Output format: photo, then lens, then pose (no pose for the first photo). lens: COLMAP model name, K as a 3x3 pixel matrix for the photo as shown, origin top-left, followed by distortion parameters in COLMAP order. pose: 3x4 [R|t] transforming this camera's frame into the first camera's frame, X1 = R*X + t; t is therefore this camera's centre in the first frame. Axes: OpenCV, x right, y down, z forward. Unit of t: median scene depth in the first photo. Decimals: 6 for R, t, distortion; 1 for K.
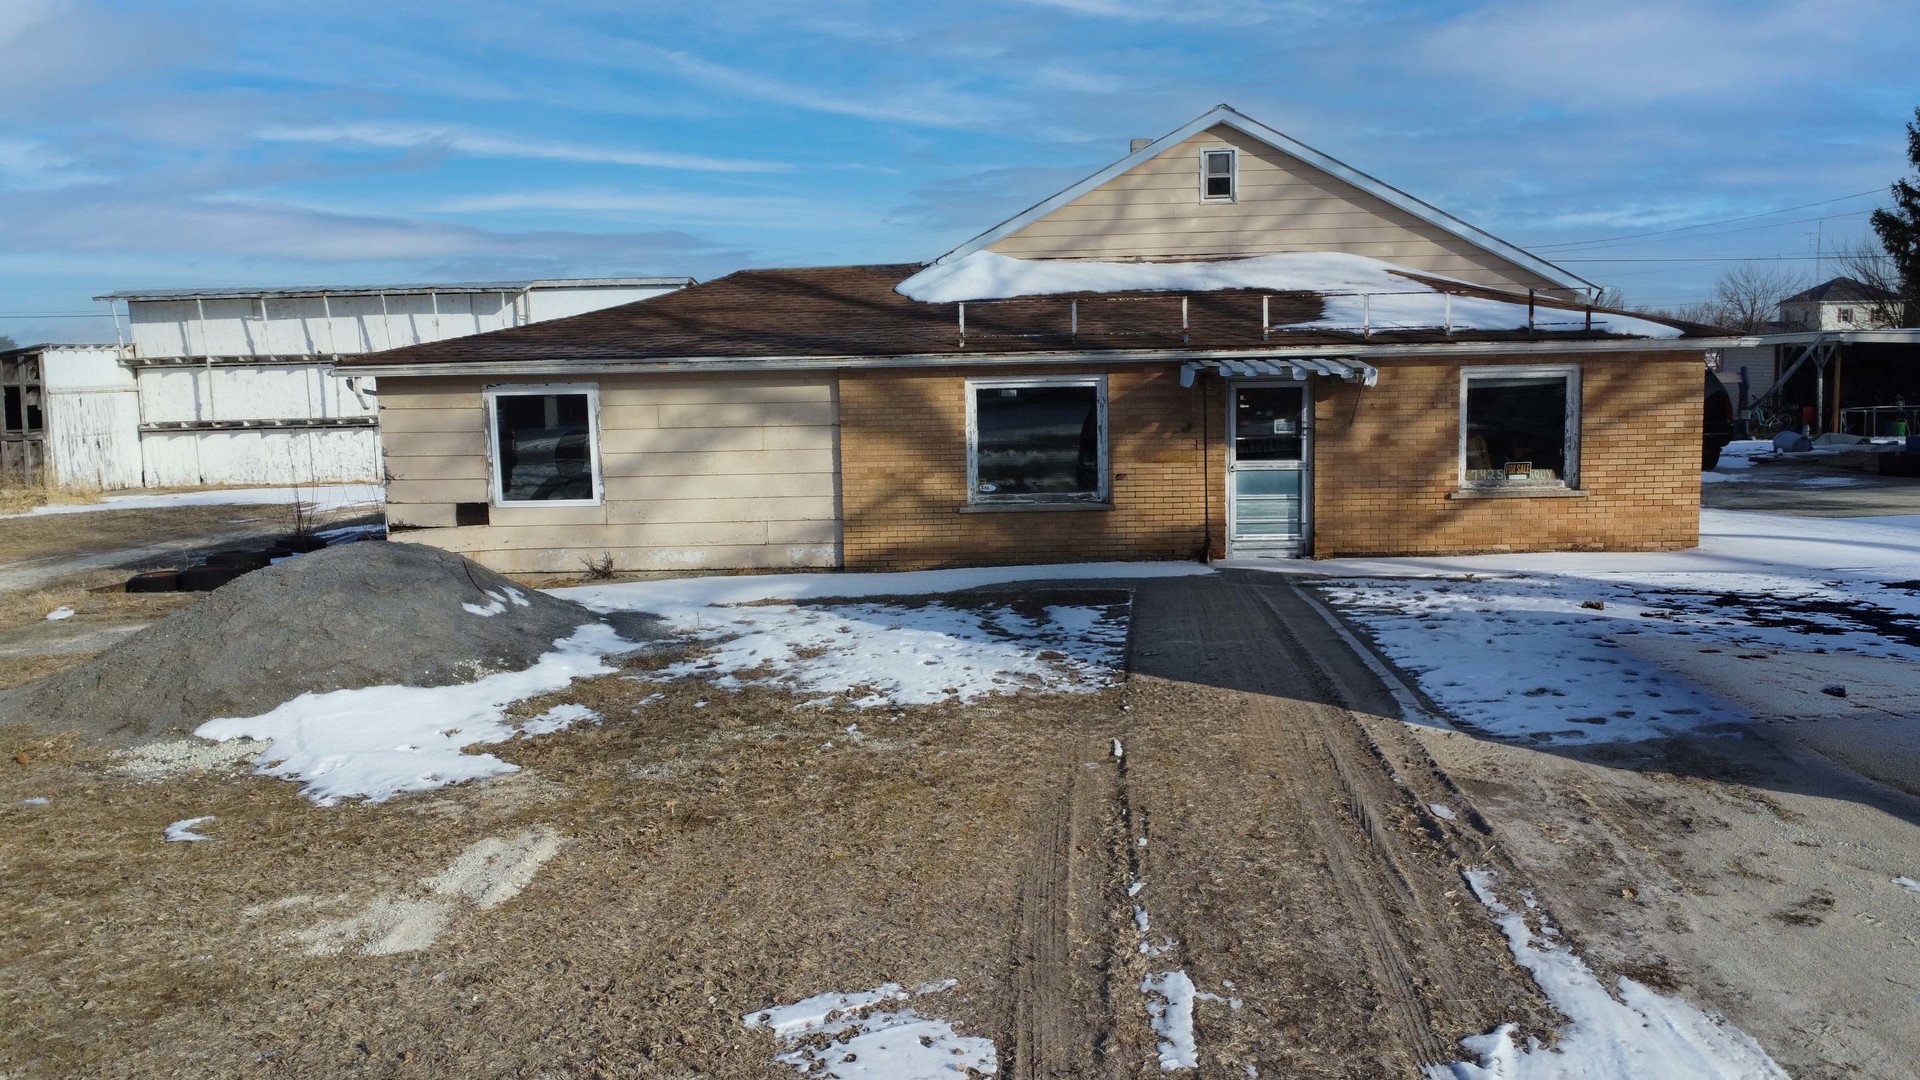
lens RADIAL K [[1432.0, 0, 963.3], [0, 1432.0, 538.9], [0, 0, 1]] dist [0.011002, -0.005377]
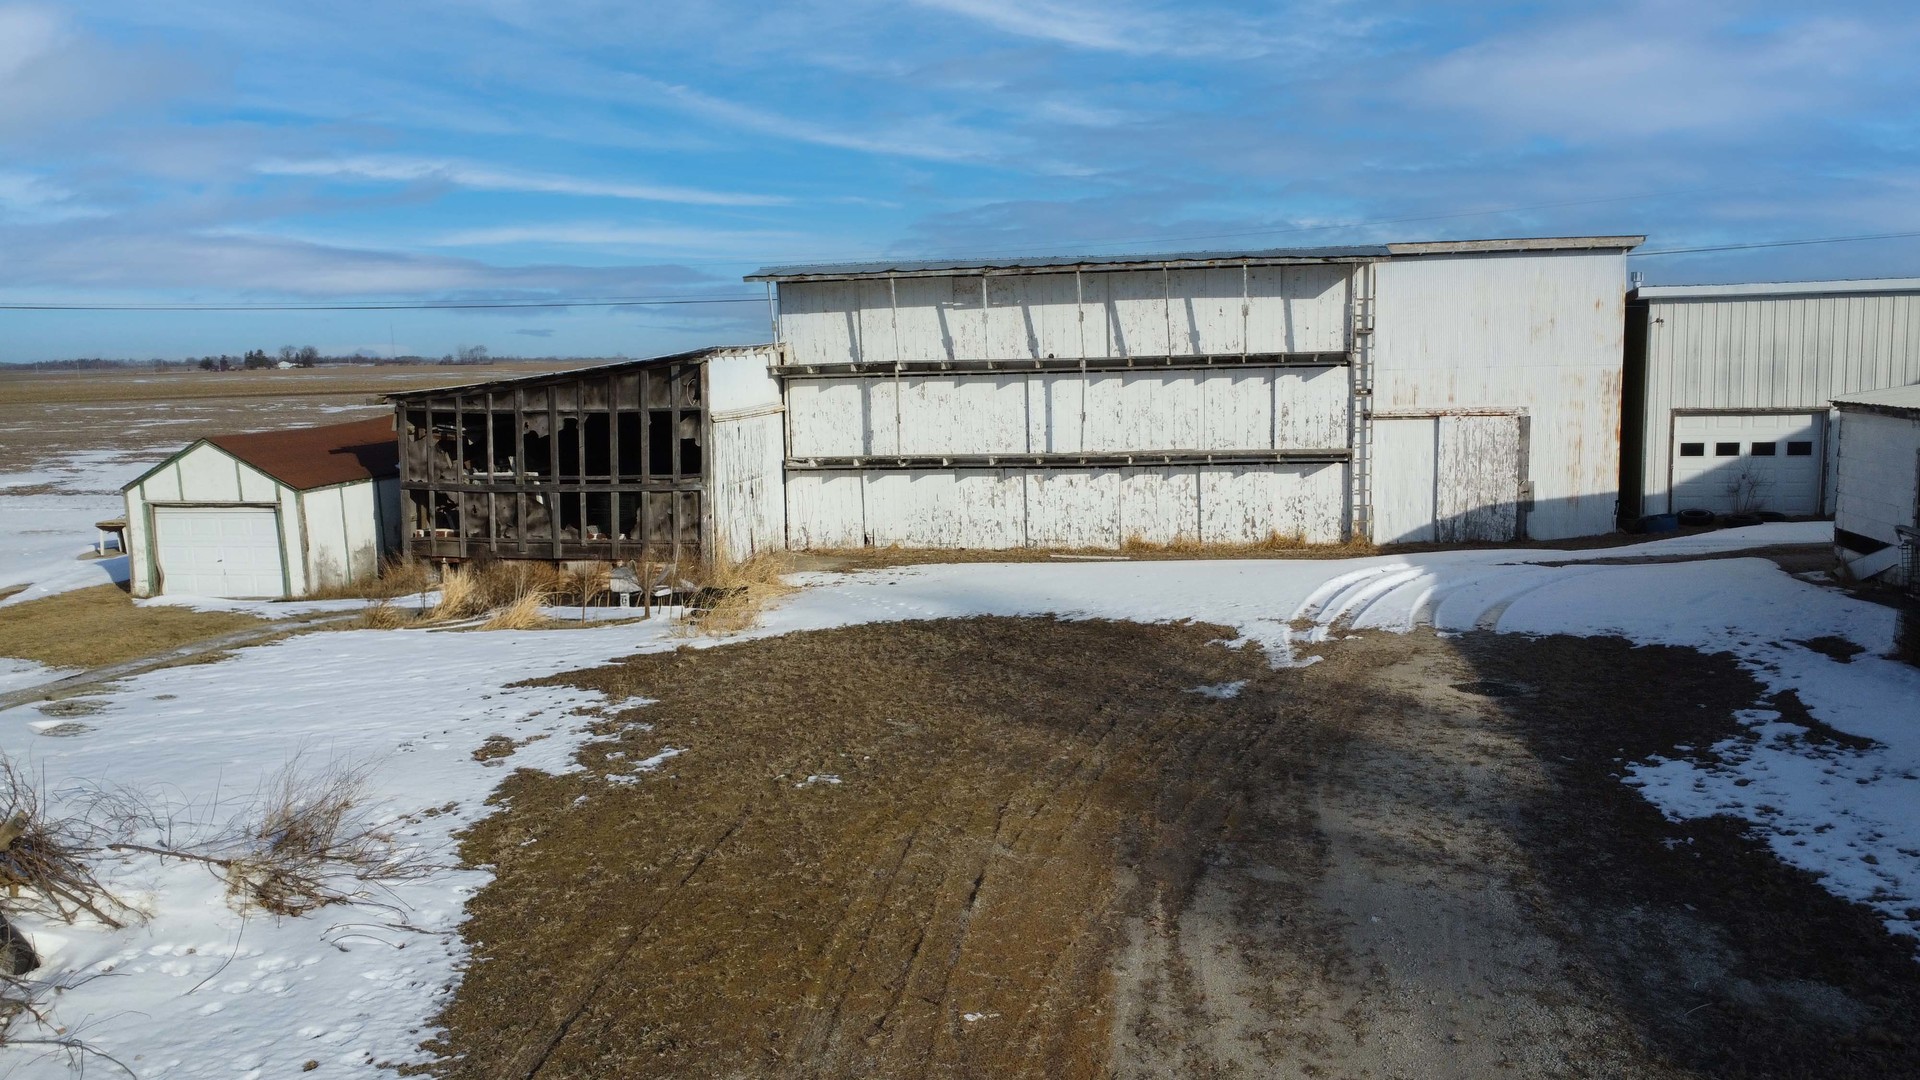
lens RADIAL K [[1432.0, 0, 970.8], [0, 1432.0, 530.6], [0, 0, 1]] dist [0.011002, -0.005377]
pose [[0.985915, 0.022218, -0.165763, -0.374199], [-0.020438, 0.999714, 0.012436, -0.056379], [0.165992, -0.008873, 0.986087, 0.335102]]
